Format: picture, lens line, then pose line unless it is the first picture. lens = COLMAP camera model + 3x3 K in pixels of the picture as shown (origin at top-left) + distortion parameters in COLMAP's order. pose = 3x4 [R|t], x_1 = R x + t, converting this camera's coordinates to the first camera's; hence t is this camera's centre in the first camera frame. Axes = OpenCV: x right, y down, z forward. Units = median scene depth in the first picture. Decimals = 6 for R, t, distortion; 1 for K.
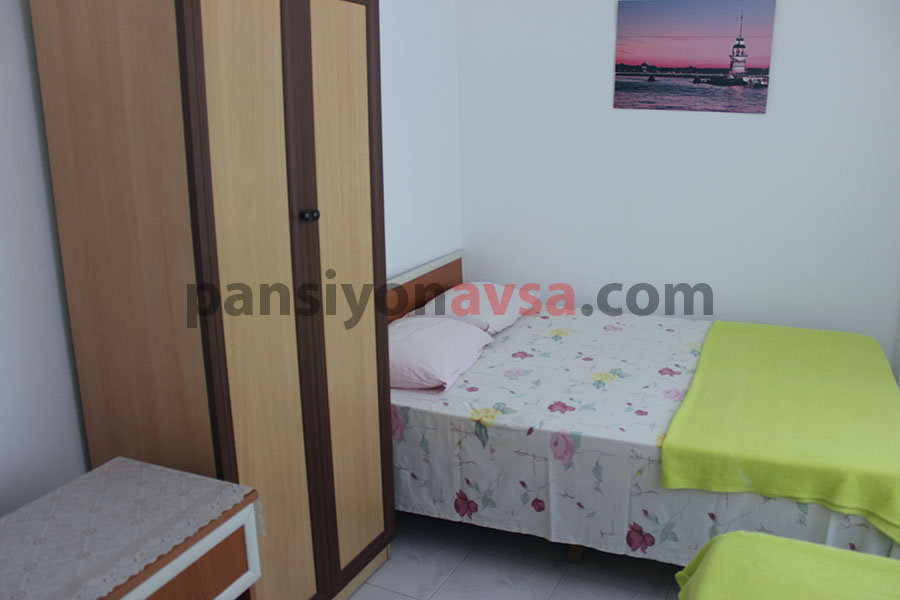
lens RADIAL K [[740.4, 0, 446.6], [0, 740.4, 301.6], [0, 0, 1]] dist [-0.140015, 0.104488]
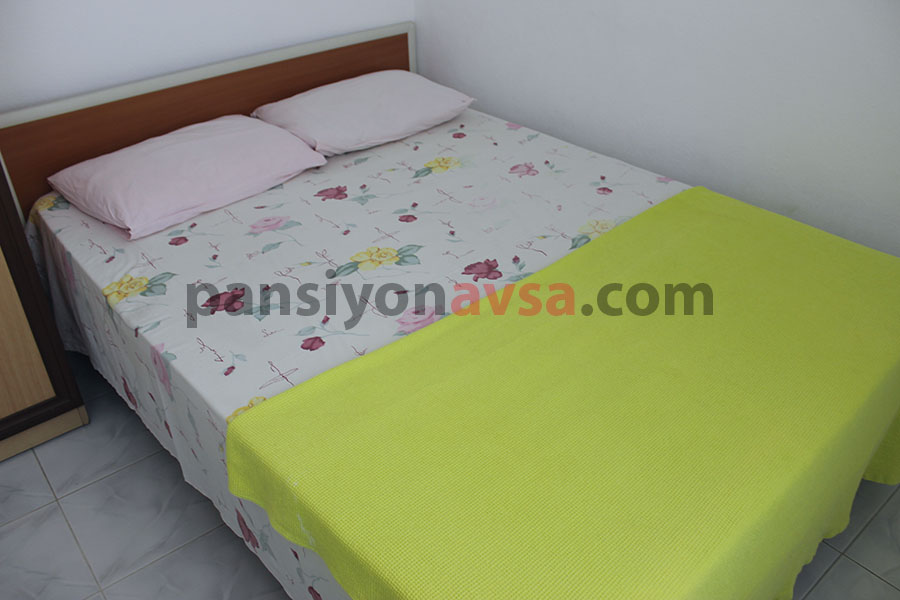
lens RADIAL K [[740.4, 0, 450.3], [0, 740.4, 299.4], [0, 0, 1]] dist [-0.140015, 0.104488]
pose [[0.922624, 0.213715, -0.321077, 0.588870], [-0.099605, 0.936237, 0.336957, -0.101951], [0.372617, -0.278903, 0.885082, 0.547172]]
